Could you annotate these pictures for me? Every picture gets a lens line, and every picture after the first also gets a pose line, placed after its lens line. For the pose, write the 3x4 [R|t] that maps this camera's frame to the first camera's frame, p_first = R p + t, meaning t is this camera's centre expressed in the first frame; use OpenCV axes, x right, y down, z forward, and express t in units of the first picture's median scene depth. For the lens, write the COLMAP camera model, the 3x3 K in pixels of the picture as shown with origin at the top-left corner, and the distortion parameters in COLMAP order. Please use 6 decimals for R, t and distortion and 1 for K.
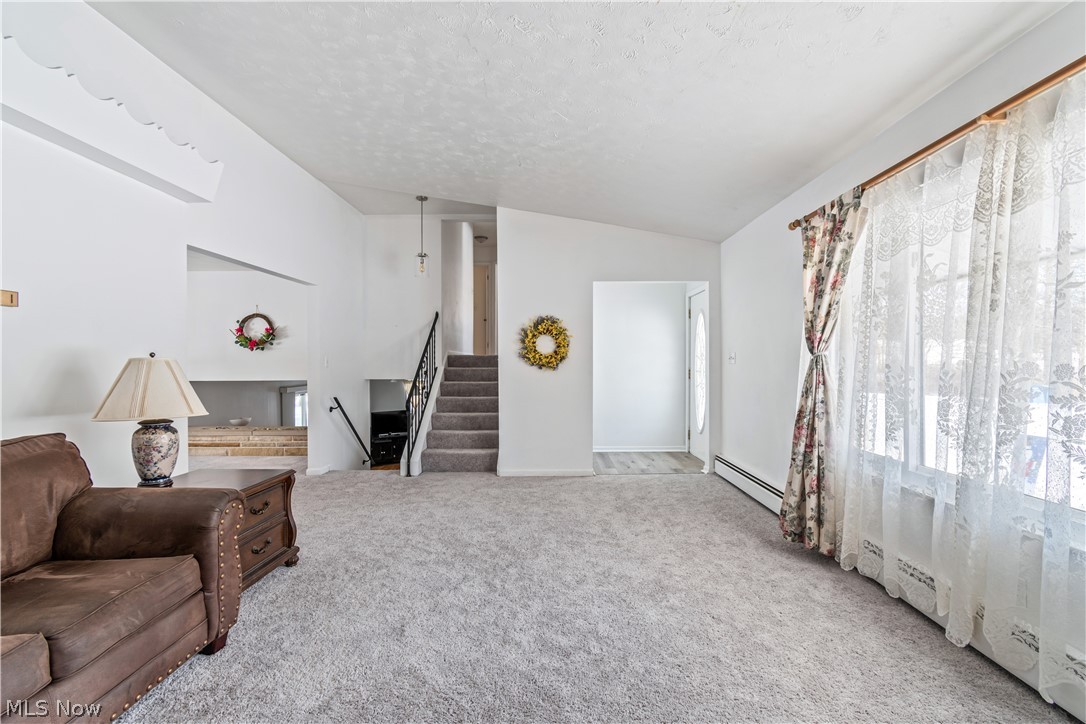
lens RADIAL K [[480.5, 0, 544.2], [0, 480.5, 367.6], [0, 0, 1]] dist [0.004092, -0.001698]
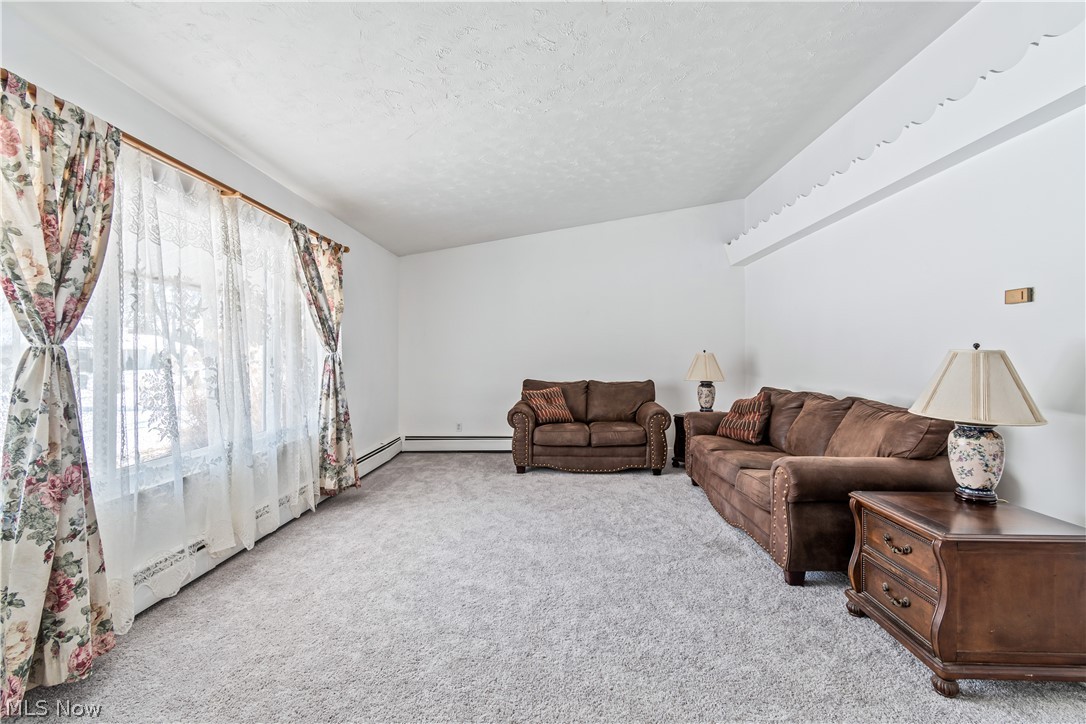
lens RADIAL K [[480.5, 0, 540.0], [0, 480.5, 351.6], [0, 0, 1]] dist [0.004092, -0.001698]
pose [[-0.999988, 0.003050, 0.003882, -0.026425], [0.003052, 0.999995, 0.000553, -0.019828], [-0.003880, 0.000565, -0.999992, 1.902271]]
